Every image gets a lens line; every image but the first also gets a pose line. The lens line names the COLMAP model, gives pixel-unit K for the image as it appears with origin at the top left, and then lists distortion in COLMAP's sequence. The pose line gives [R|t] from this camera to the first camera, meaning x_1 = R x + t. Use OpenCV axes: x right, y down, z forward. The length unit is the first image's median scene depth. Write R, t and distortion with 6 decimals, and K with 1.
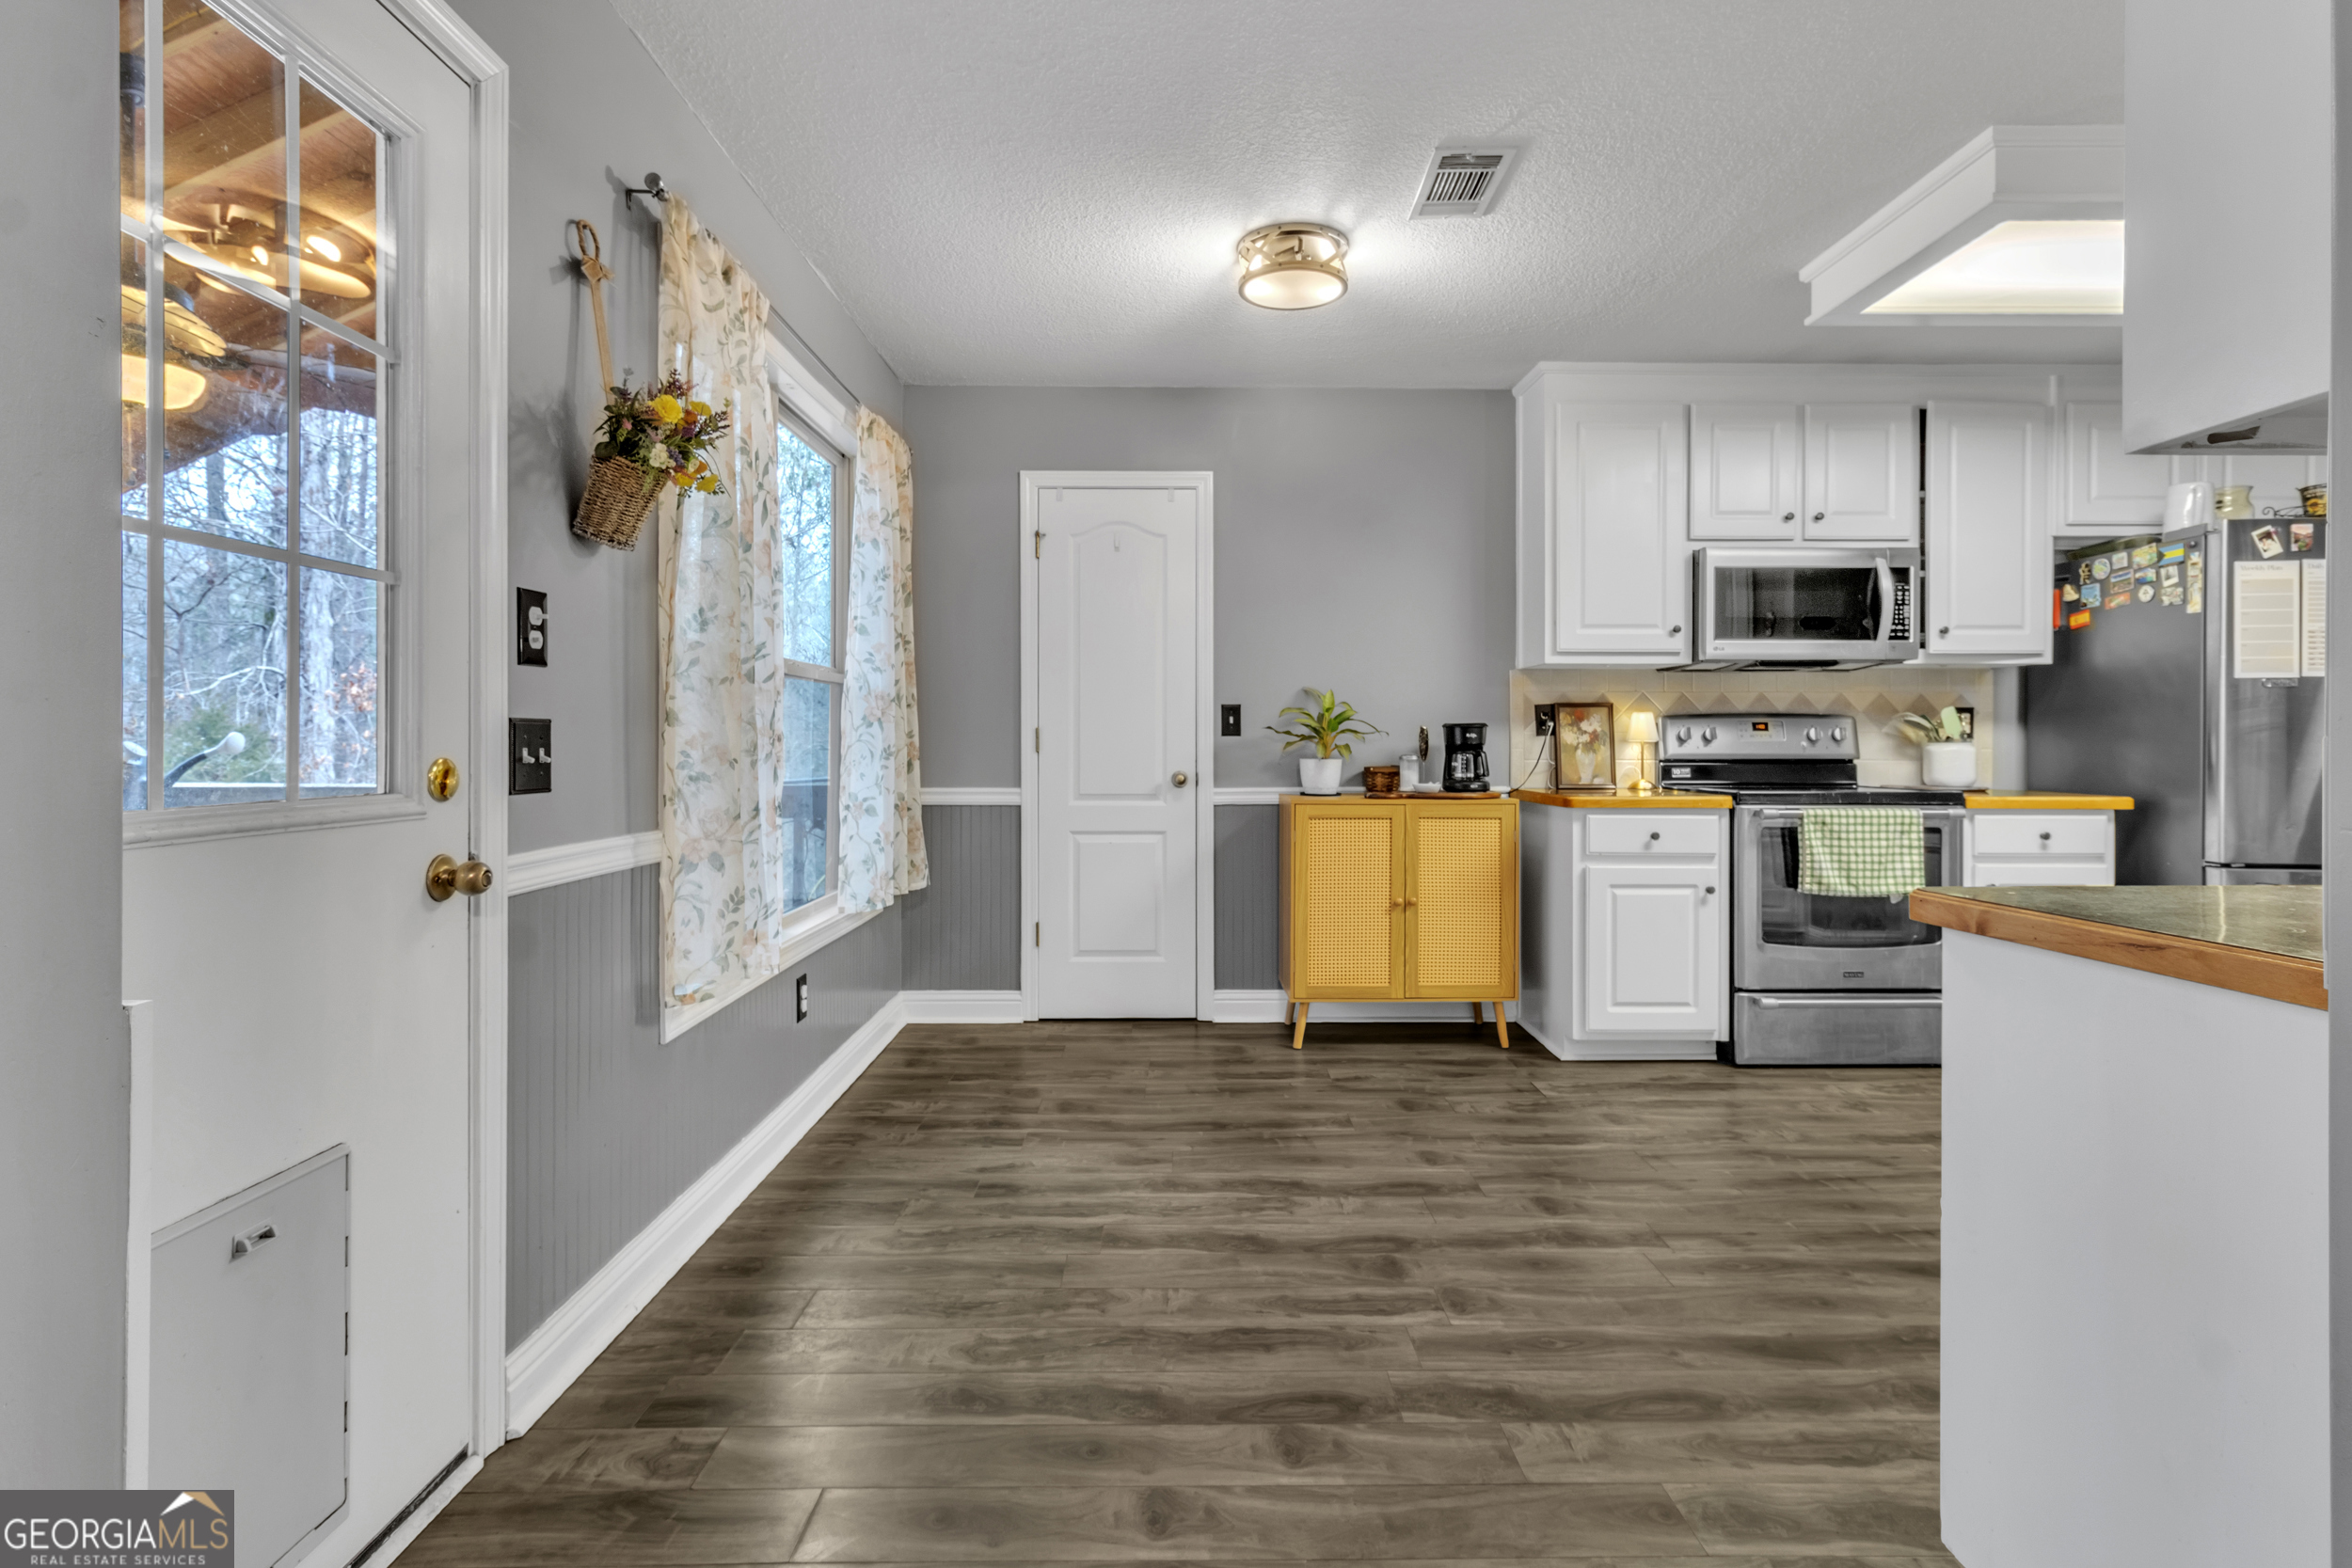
lens RADIAL K [[1136.3, 0, 1201.3], [0, 1136.3, 740.5], [0, 0, 1]] dist [-0.008772, 0.001222]
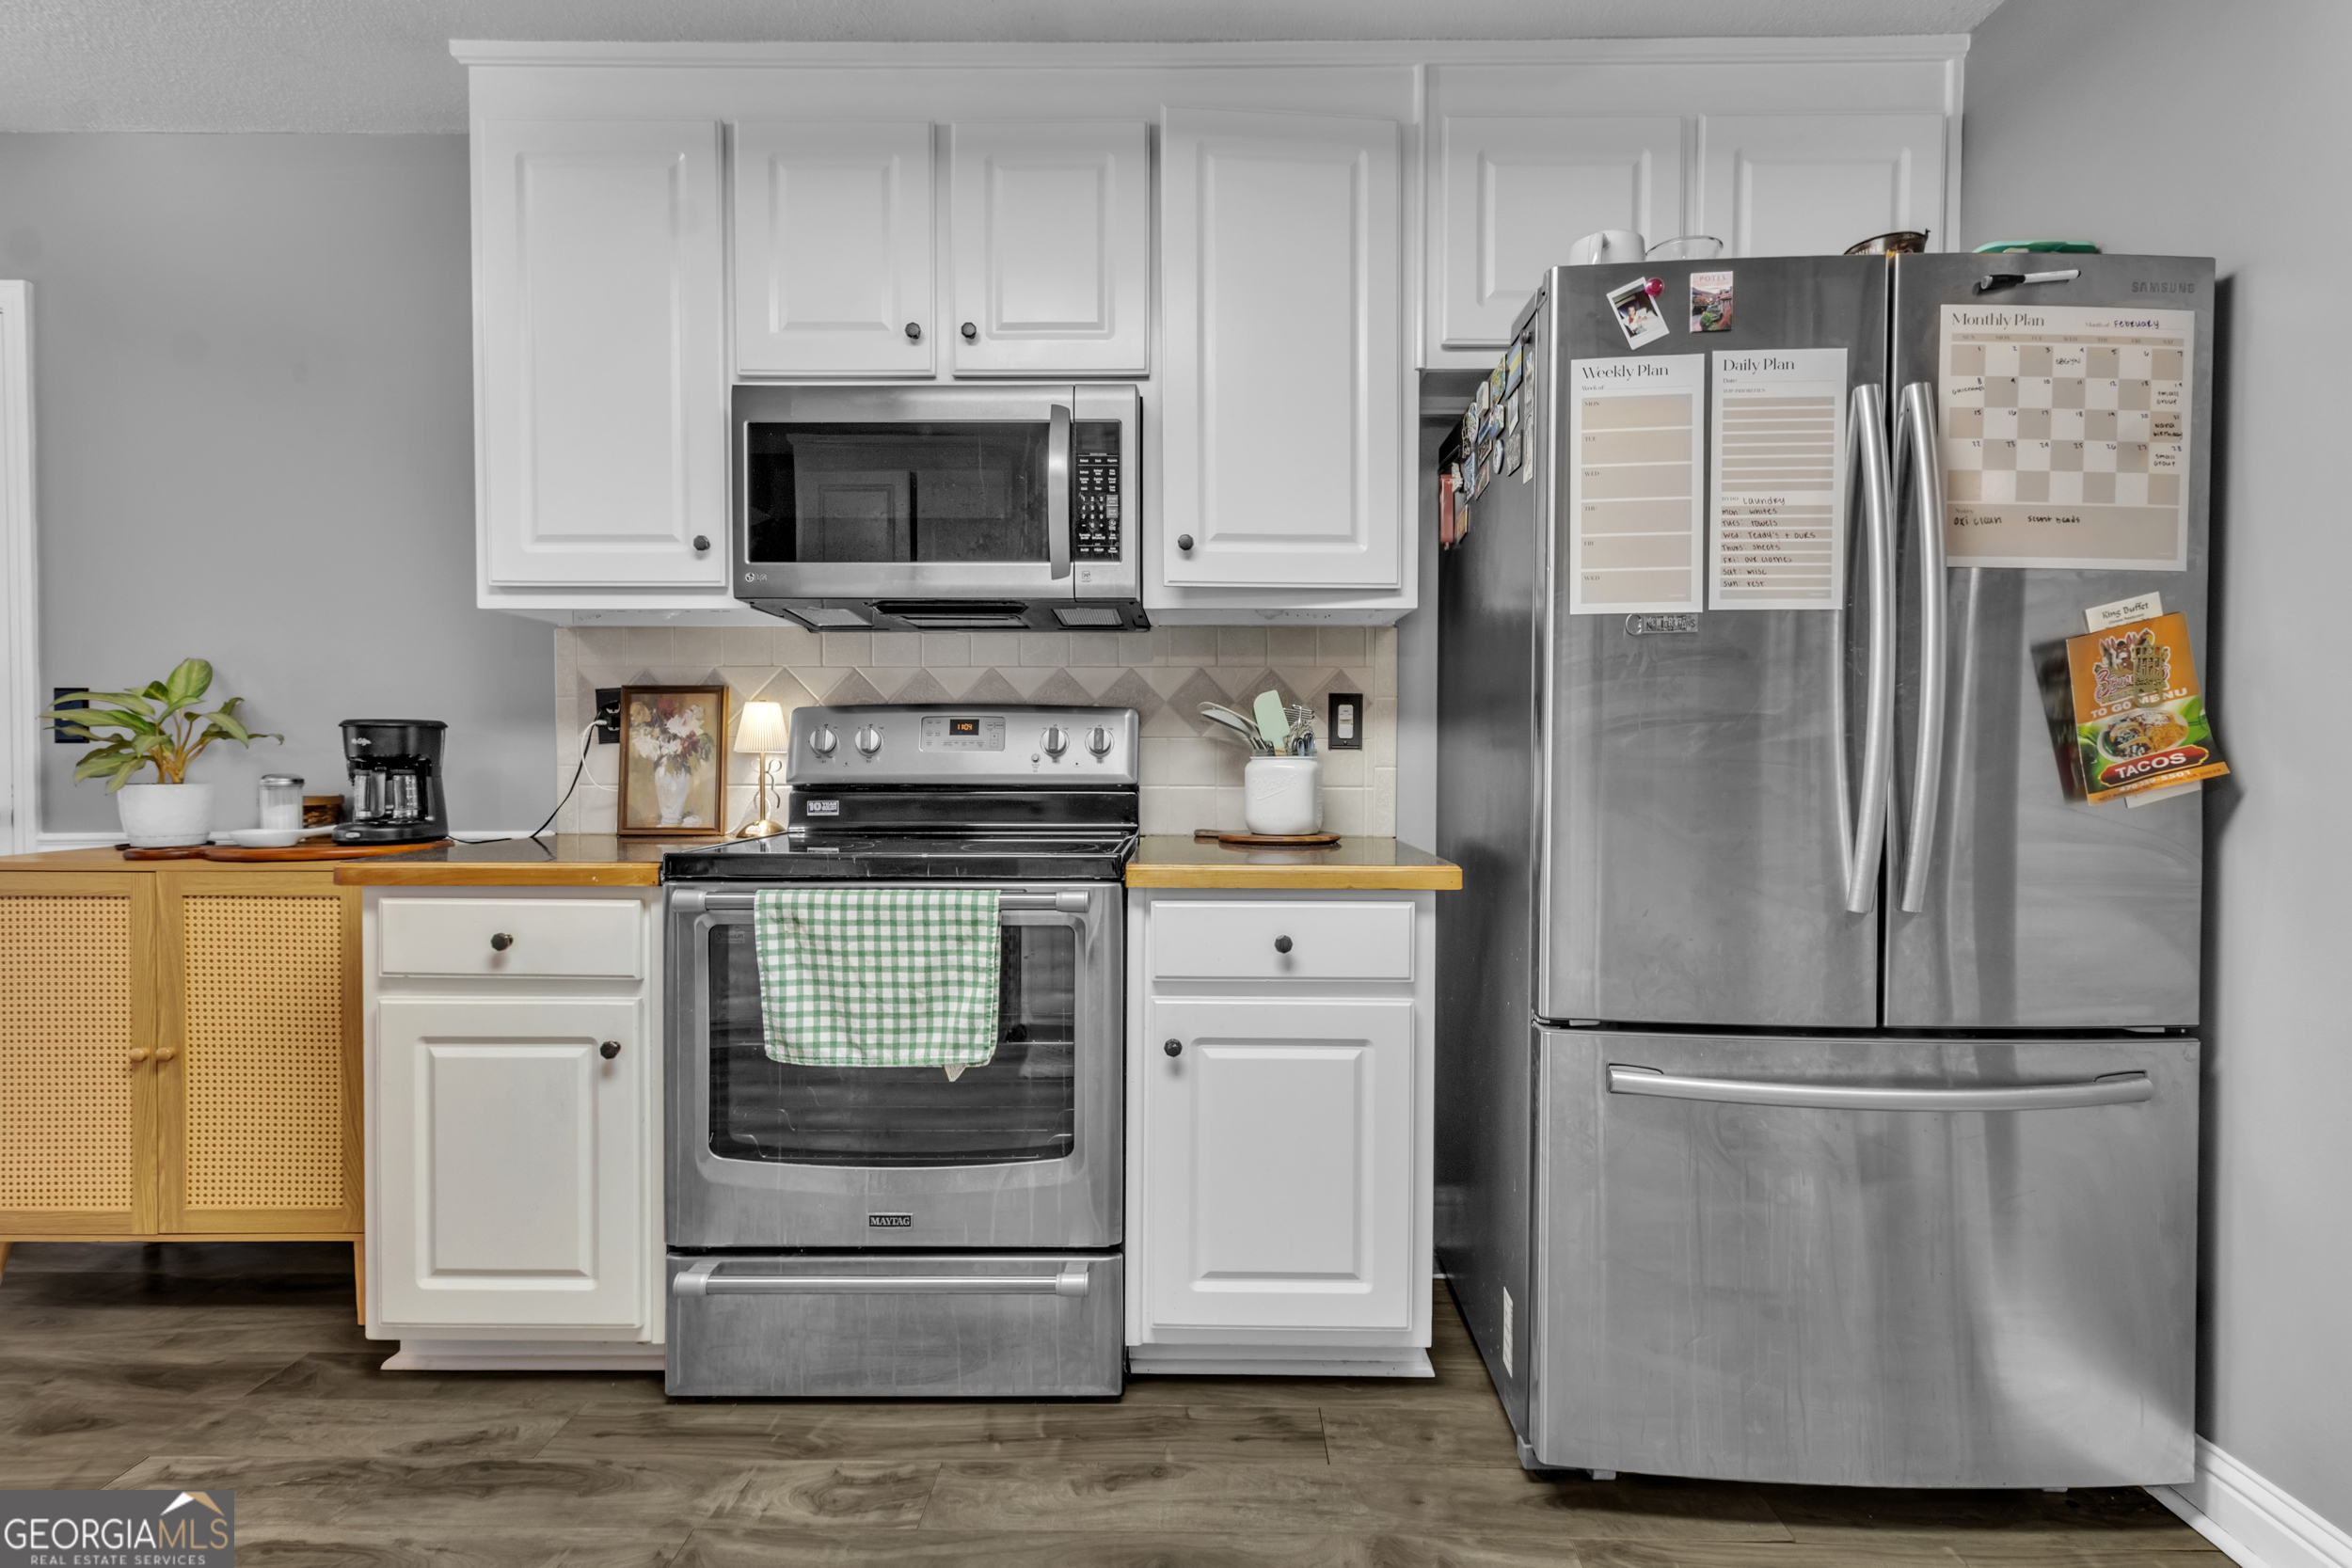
lens RADIAL K [[1136.3, 0, 1234.3], [0, 1136.3, 770.6], [0, 0, 1]] dist [-0.008772, 0.001222]
pose [[0.999993, 0.001376, 0.003387, 0.680863], [-0.001425, 0.999893, 0.014535, 0.000988], [-0.003366, -0.014540, 0.999889, 0.472666]]
